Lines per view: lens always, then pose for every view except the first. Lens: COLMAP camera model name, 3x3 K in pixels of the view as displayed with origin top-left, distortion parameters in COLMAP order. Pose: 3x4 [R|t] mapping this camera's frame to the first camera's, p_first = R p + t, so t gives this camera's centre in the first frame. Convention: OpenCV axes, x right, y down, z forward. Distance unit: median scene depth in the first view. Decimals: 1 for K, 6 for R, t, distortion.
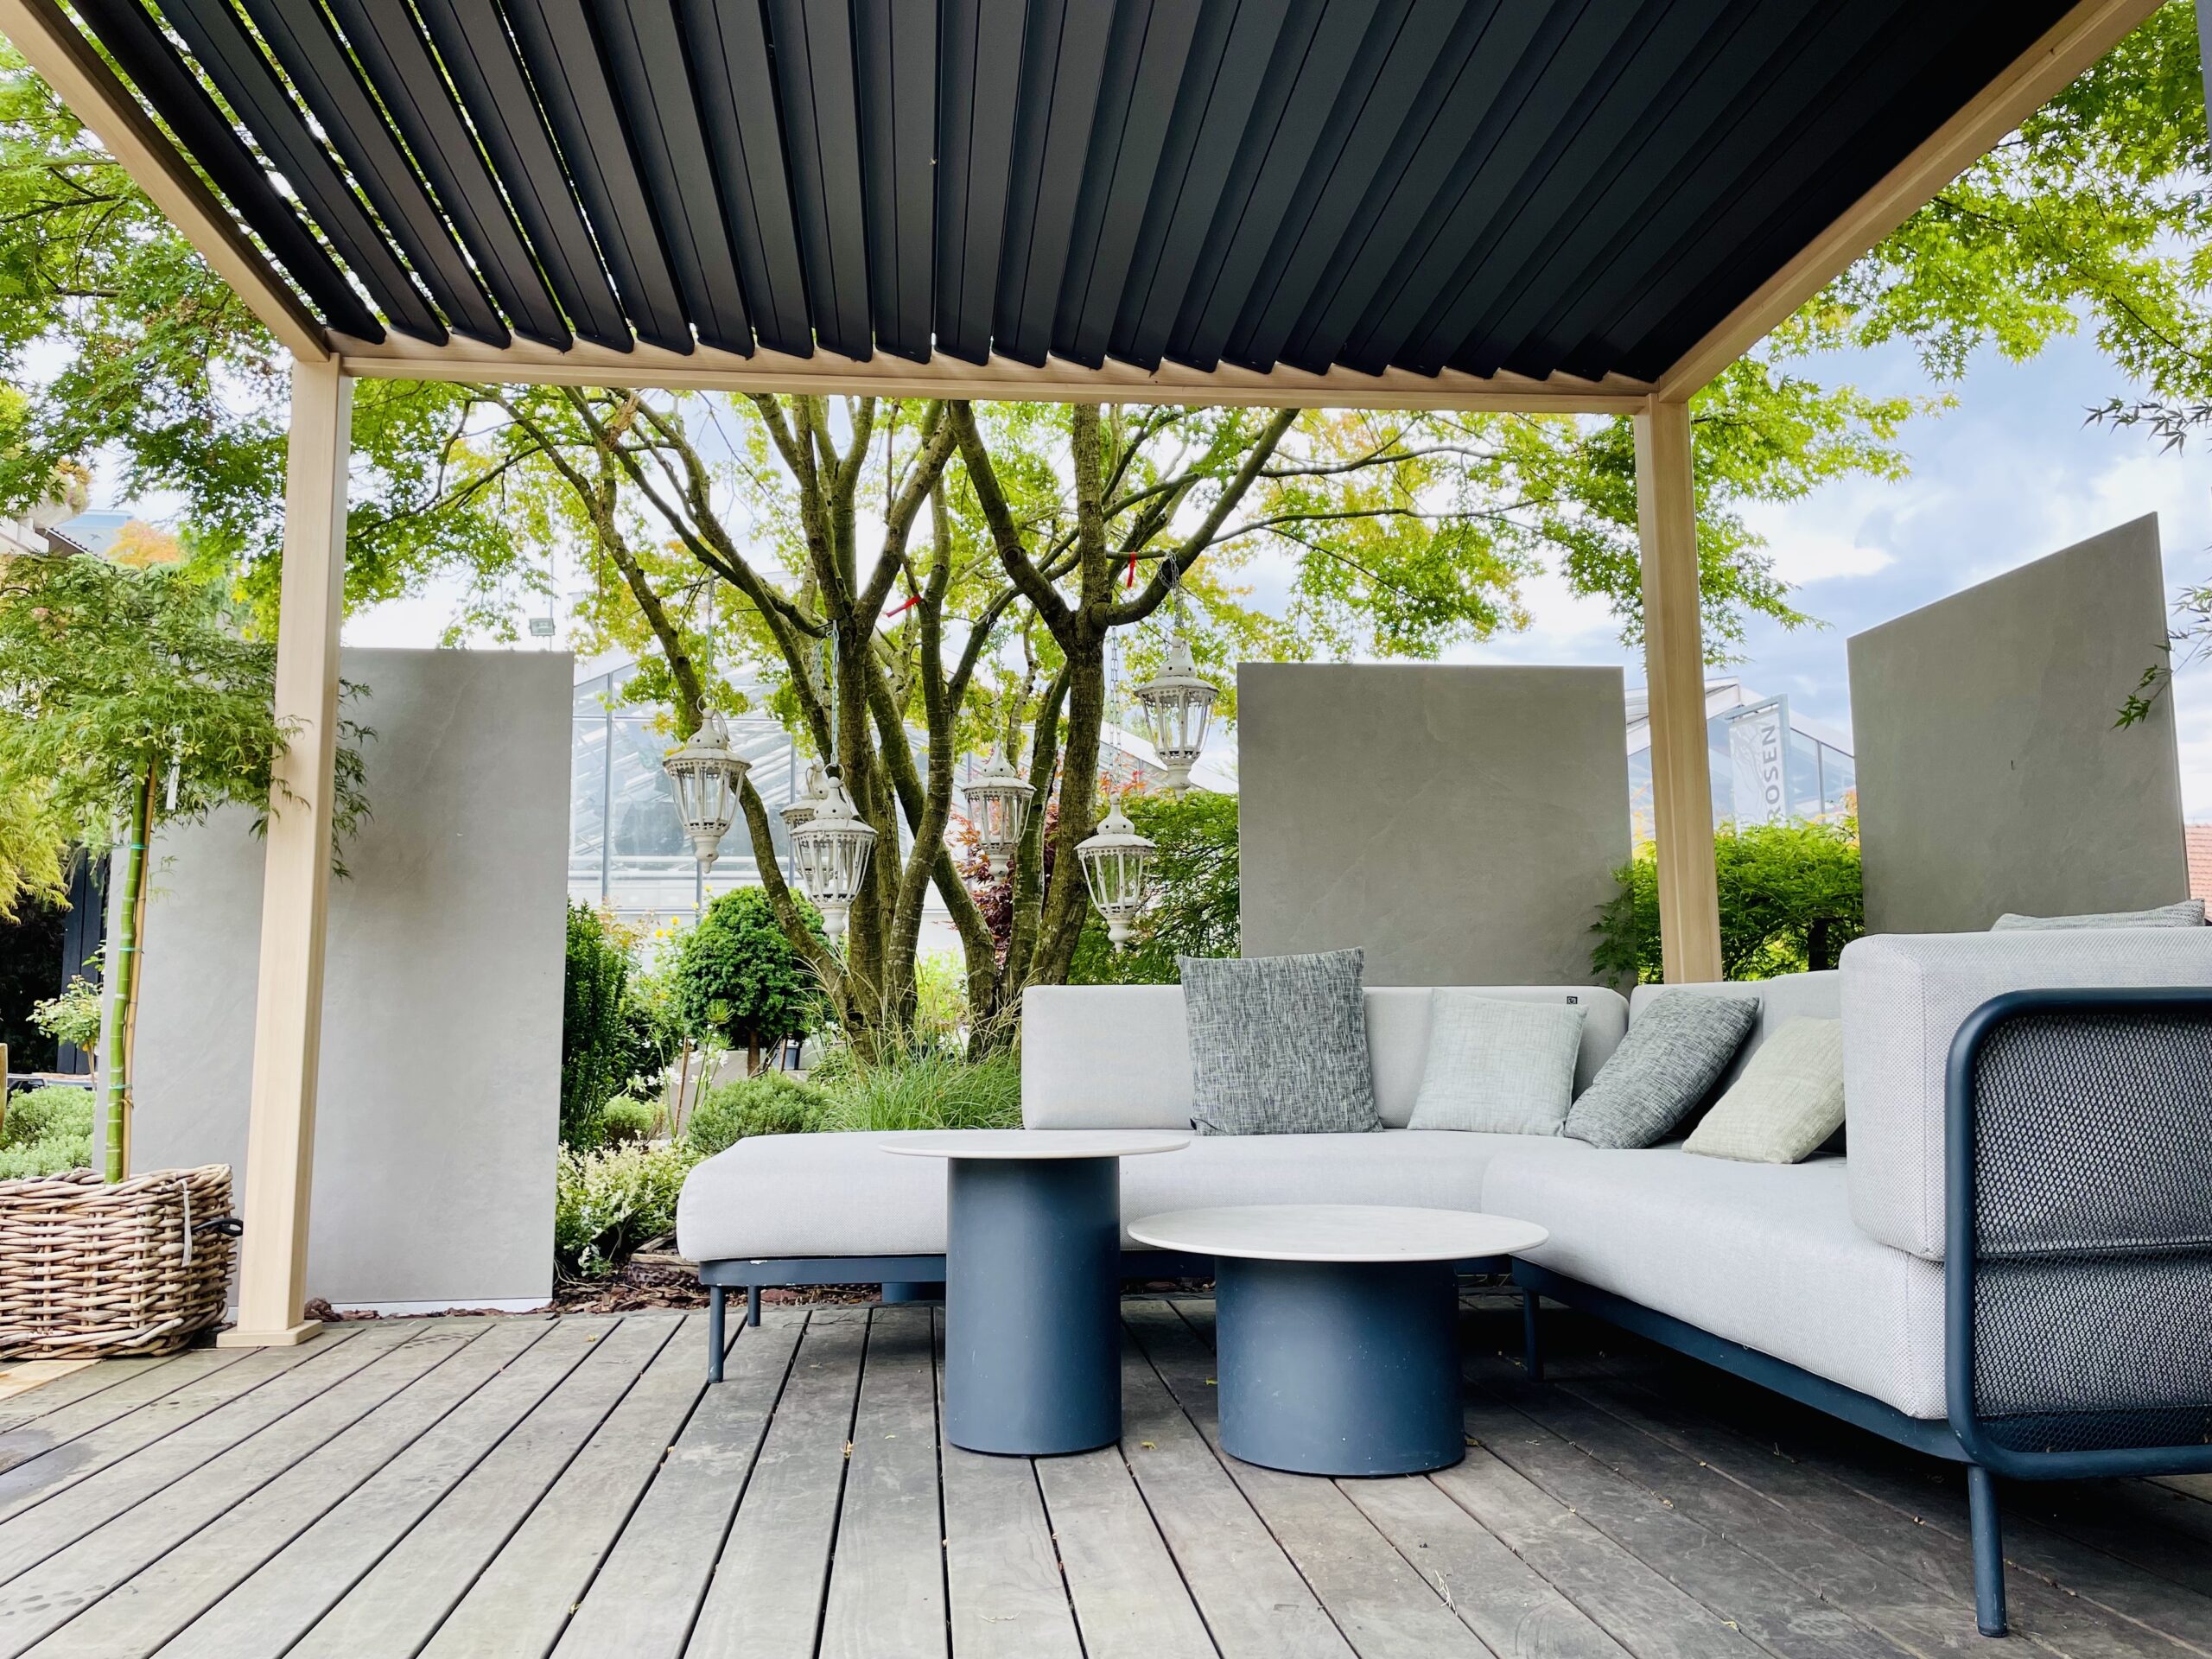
lens RADIAL K [[1684.0, 0, 1111.1], [0, 1684.0, 832.6], [0, 0, 1]] dist [0.050447, -0.013577]
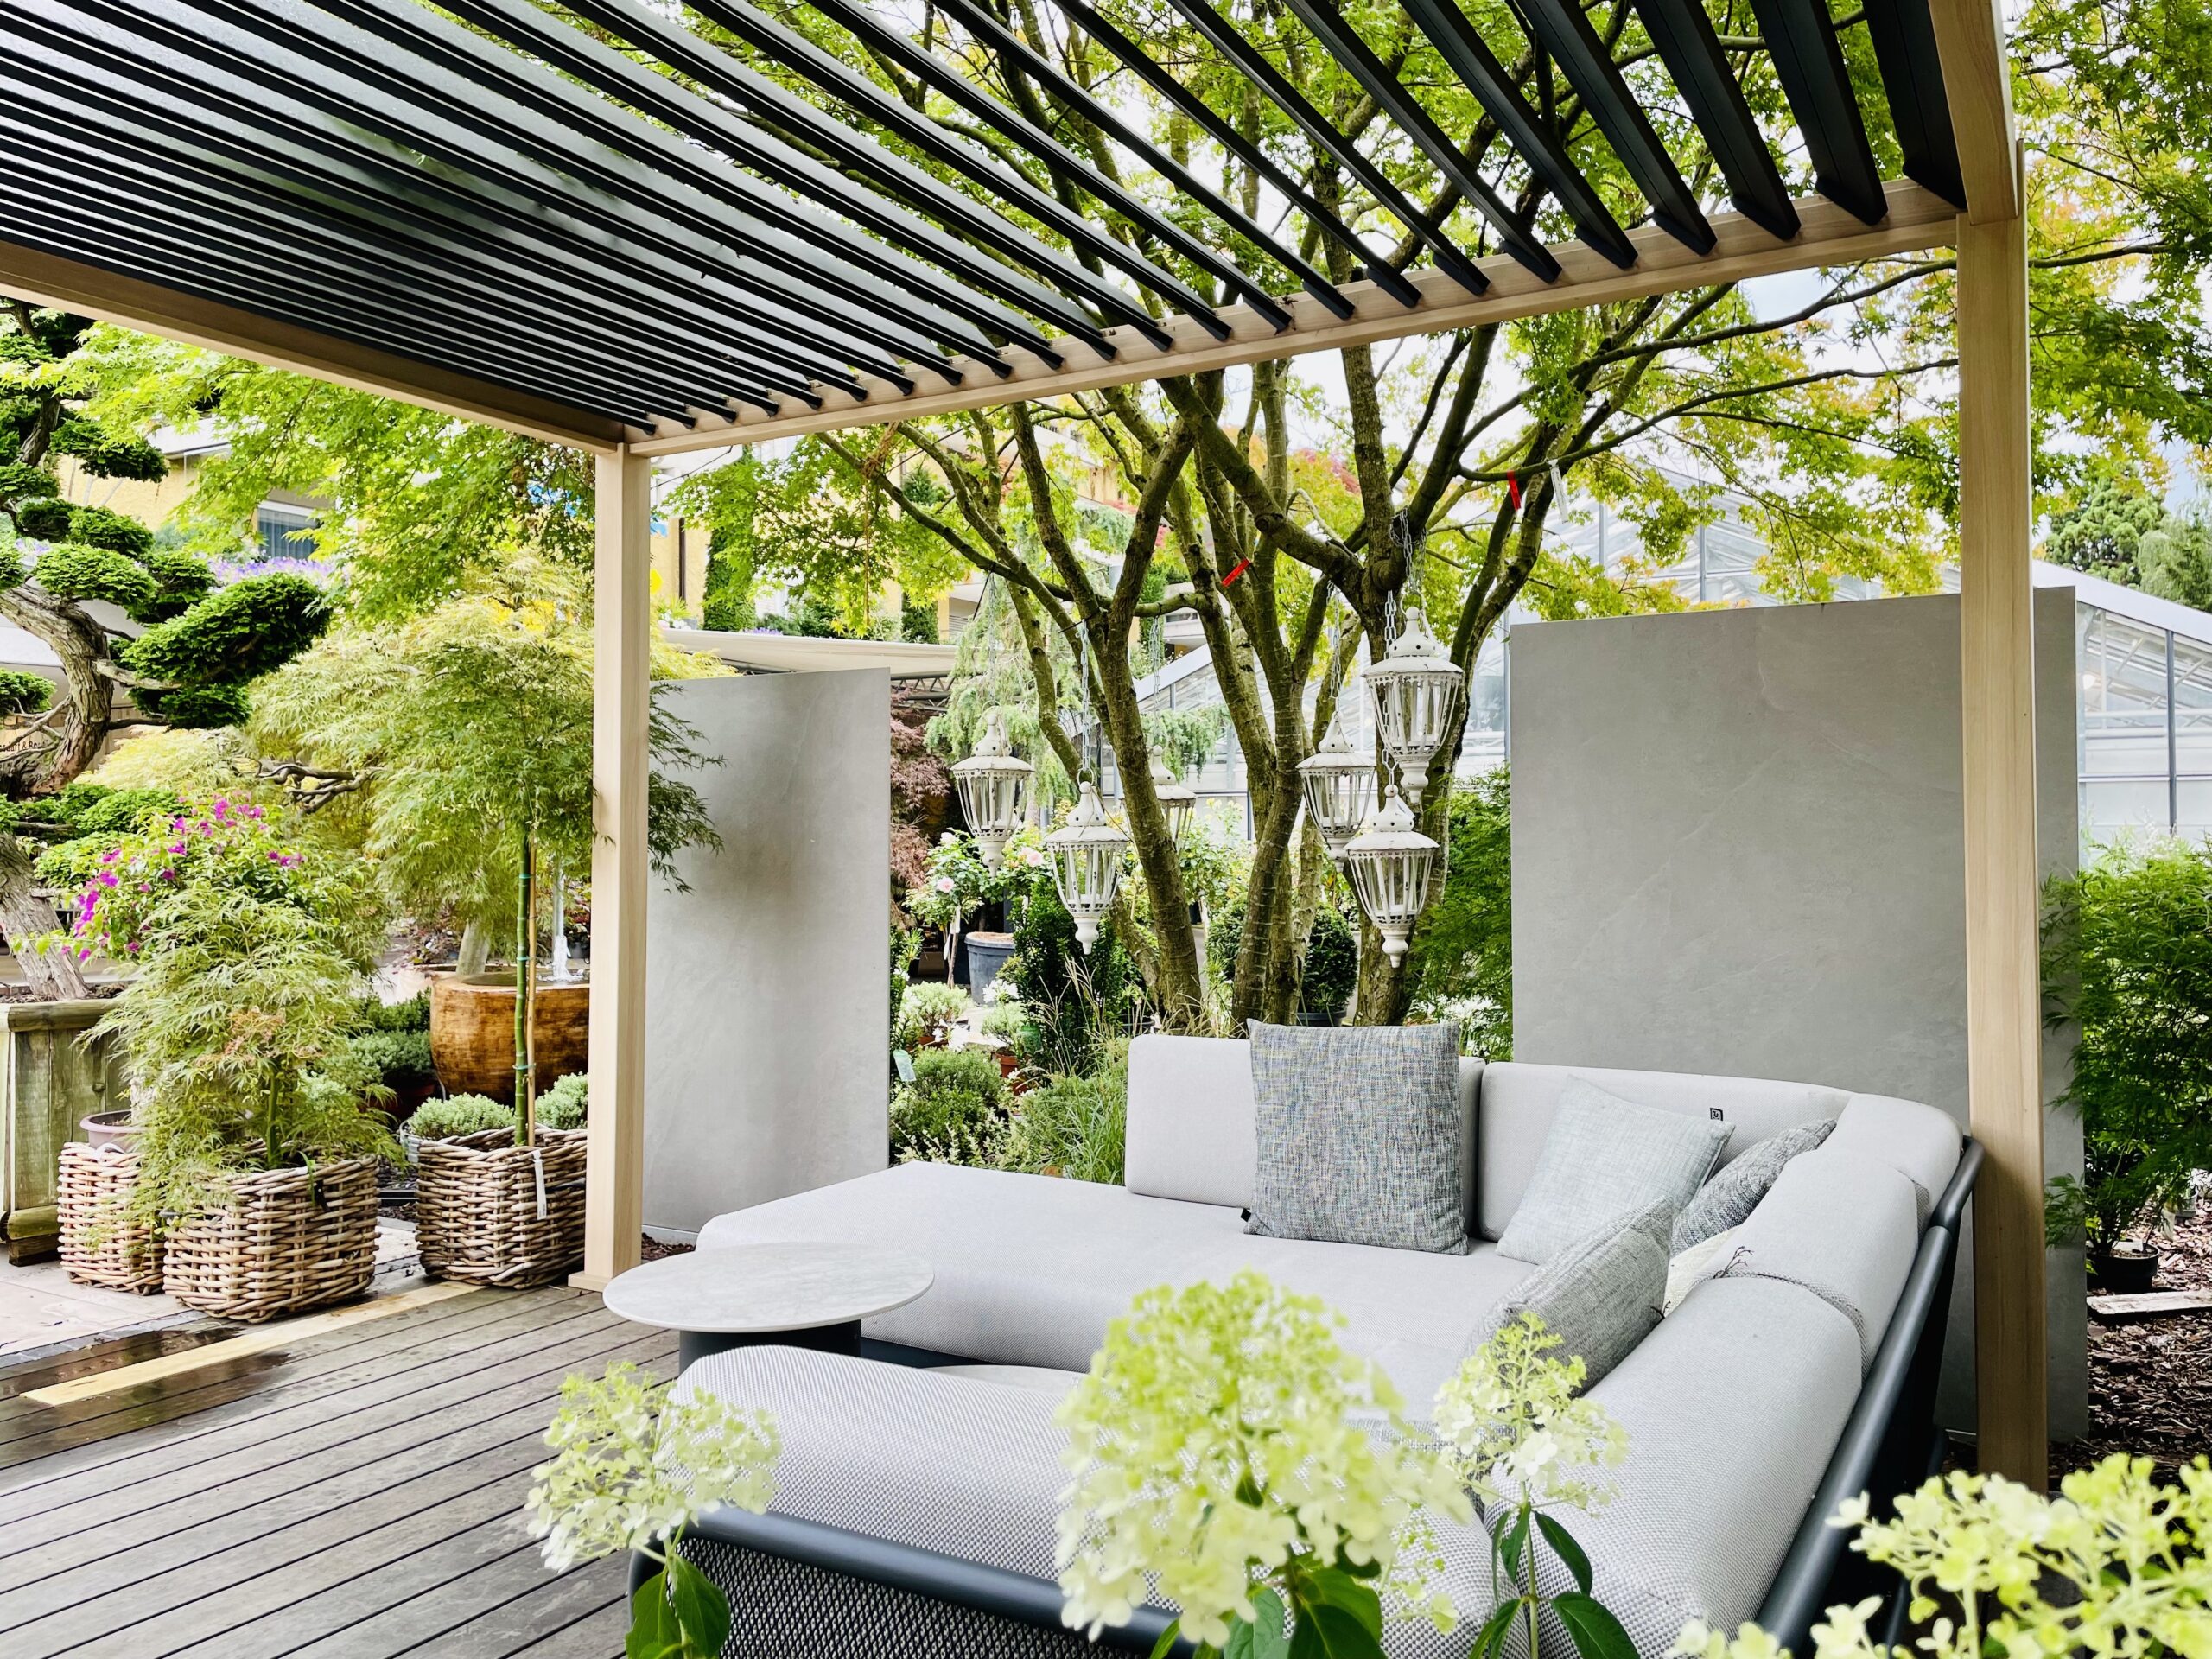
lens RADIAL K [[1684.0, 0, 1112.9], [0, 1684.0, 823.8], [0, 0, 1]] dist [0.050447, -0.013577]
pose [[0.808065, -0.000844, -0.589093, 0.534316], [0.061138, 0.994719, 0.082438, -0.112306], [0.585913, -0.102631, 0.803849, 0.282571]]
